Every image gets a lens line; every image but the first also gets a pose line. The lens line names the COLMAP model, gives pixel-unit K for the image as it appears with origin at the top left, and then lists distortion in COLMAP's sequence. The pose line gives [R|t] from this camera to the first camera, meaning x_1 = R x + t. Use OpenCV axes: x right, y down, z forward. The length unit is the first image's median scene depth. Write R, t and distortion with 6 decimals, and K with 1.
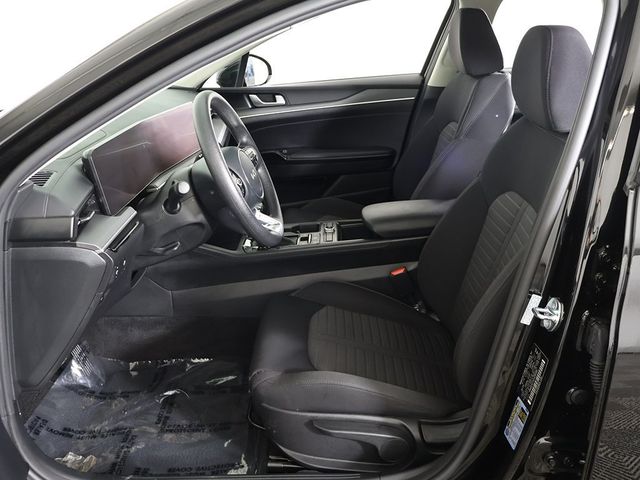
lens RADIAL K [[609.5, 0, 320.7], [0, 609.5, 243.0], [0, 0, 1]] dist [-0.001499, 0.000000]
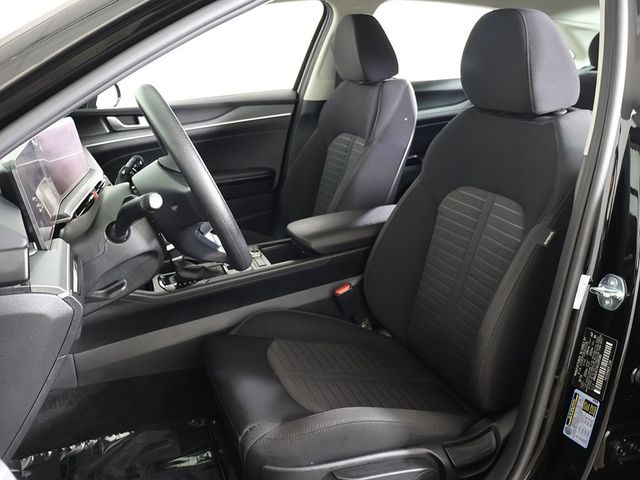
lens RADIAL K [[609.5, 0, 318.7], [0, 609.5, 236.7], [0, 0, 1]] dist [-0.001499, 0.000000]
pose [[0.933894, -0.103815, 0.342147, -0.209227], [0.130923, 0.989750, -0.057044, 0.016454], [-0.332718, 0.098067, 0.937913, 0.155254]]
